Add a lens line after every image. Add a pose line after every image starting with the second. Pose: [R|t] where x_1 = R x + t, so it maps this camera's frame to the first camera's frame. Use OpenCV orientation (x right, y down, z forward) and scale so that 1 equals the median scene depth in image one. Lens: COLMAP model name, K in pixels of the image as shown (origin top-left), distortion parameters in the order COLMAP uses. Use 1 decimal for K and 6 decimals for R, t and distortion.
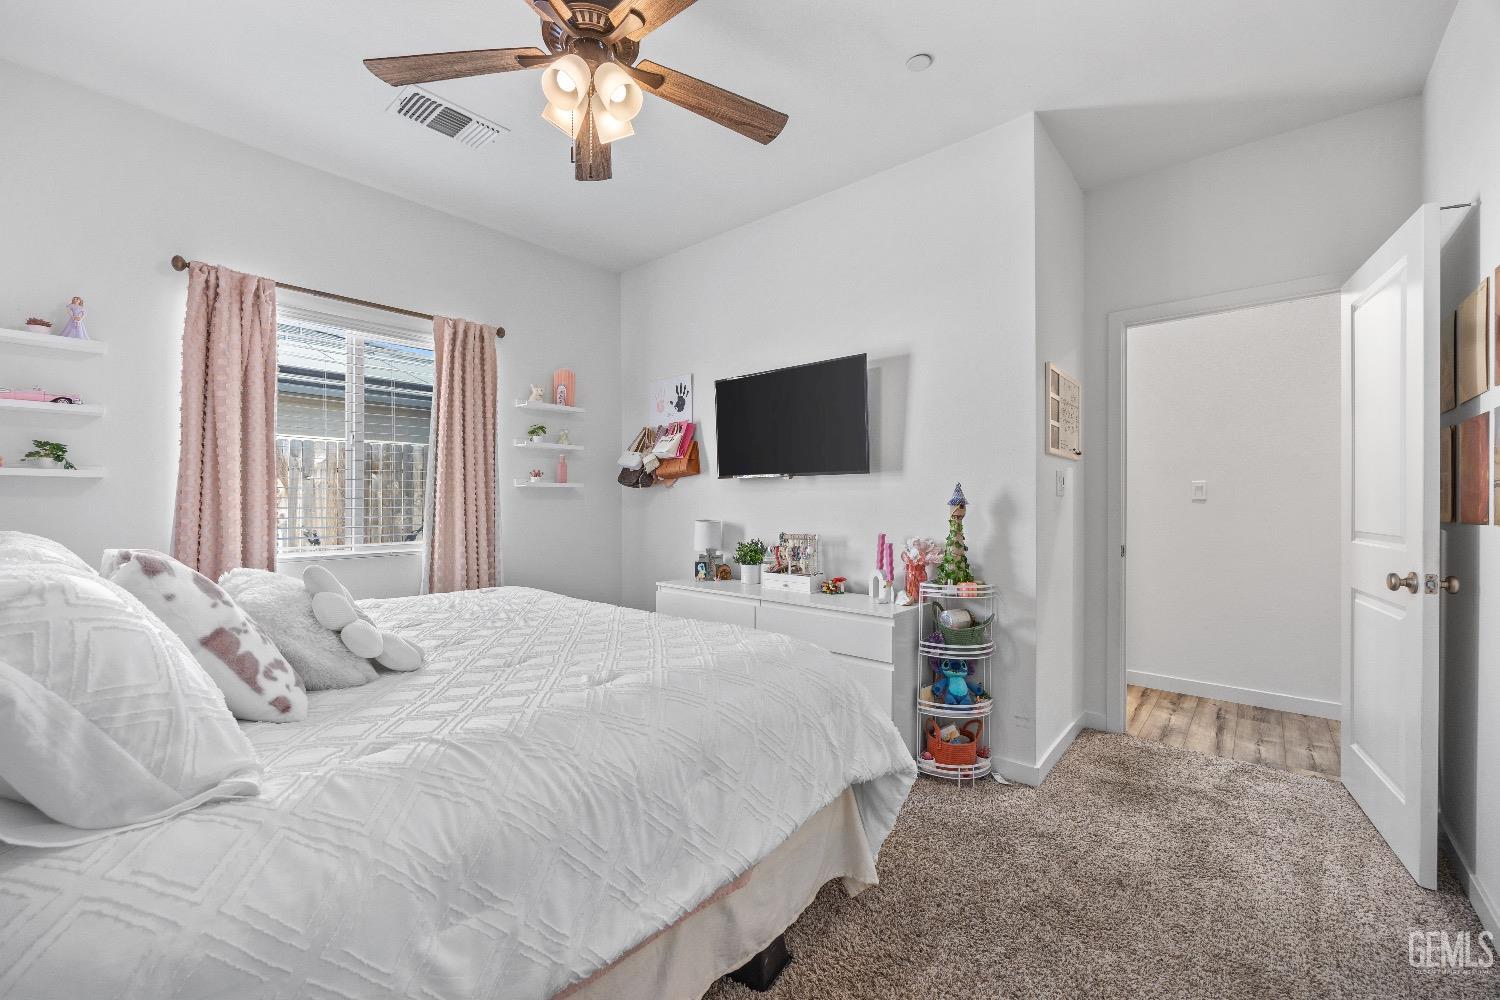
lens RADIAL K [[606.4, 0, 750.1], [0, 606.4, 495.2], [0, 0, 1]] dist [-0.001929, -0.000459]
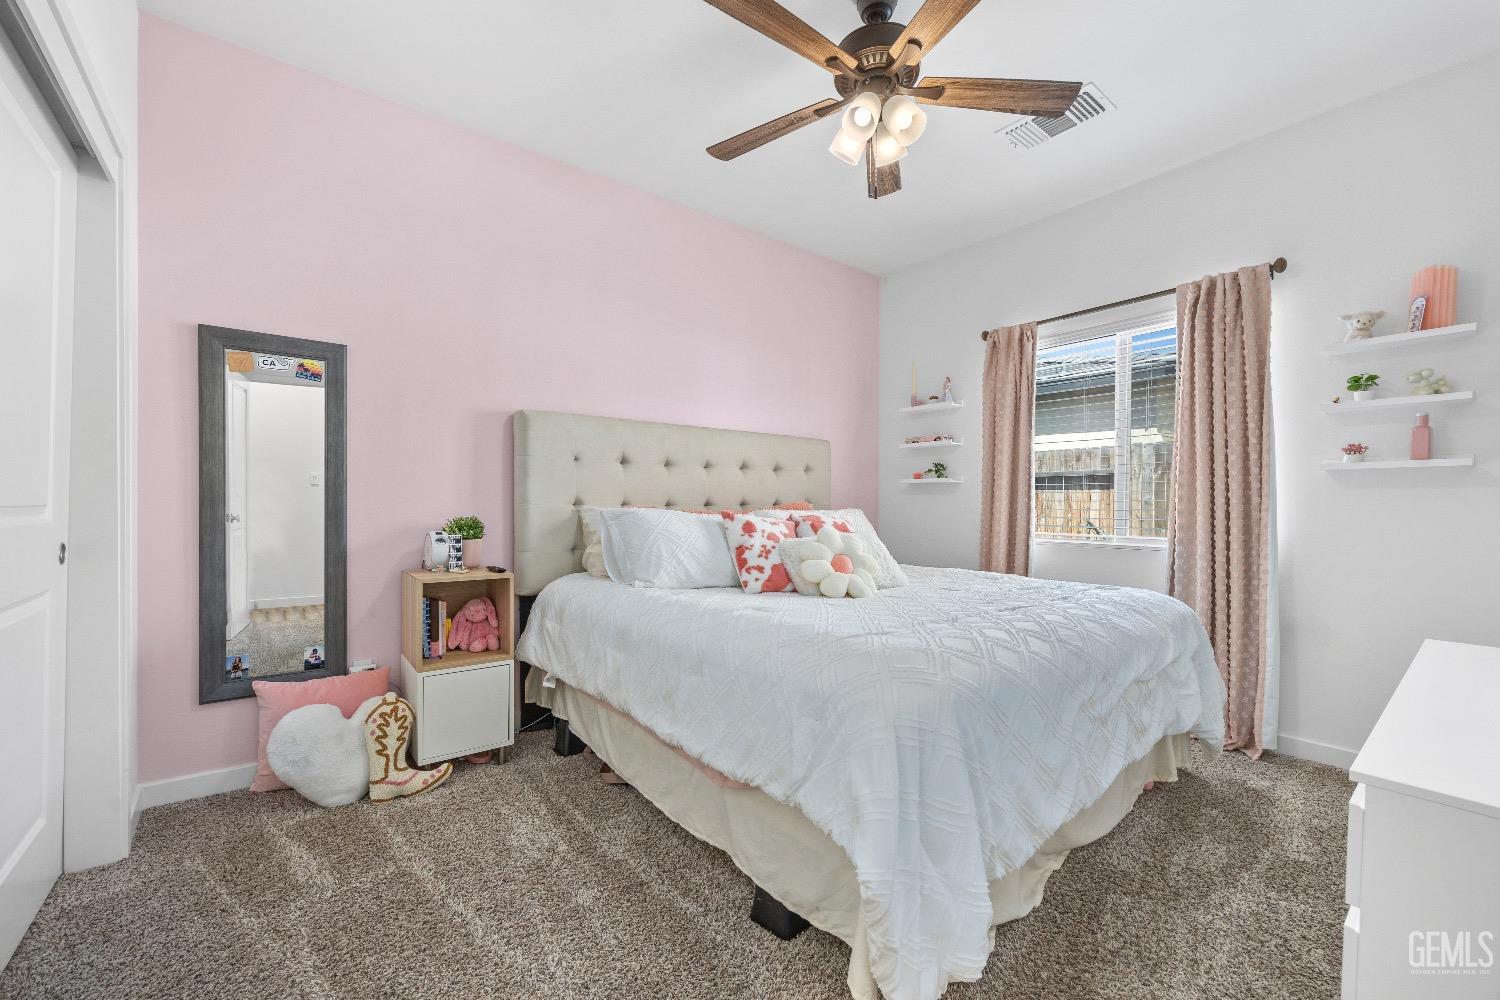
lens RADIAL K [[604.4, 0, 741.6], [0, 604.4, 500.2], [0, 0, 1]] dist [-0.000100, -0.000578]
pose [[-0.177047, -0.024894, -0.983887, 0.512965], [-0.003752, 0.999690, -0.024619, 0.048276], [0.984195, -0.000667, -0.177086, 0.577111]]
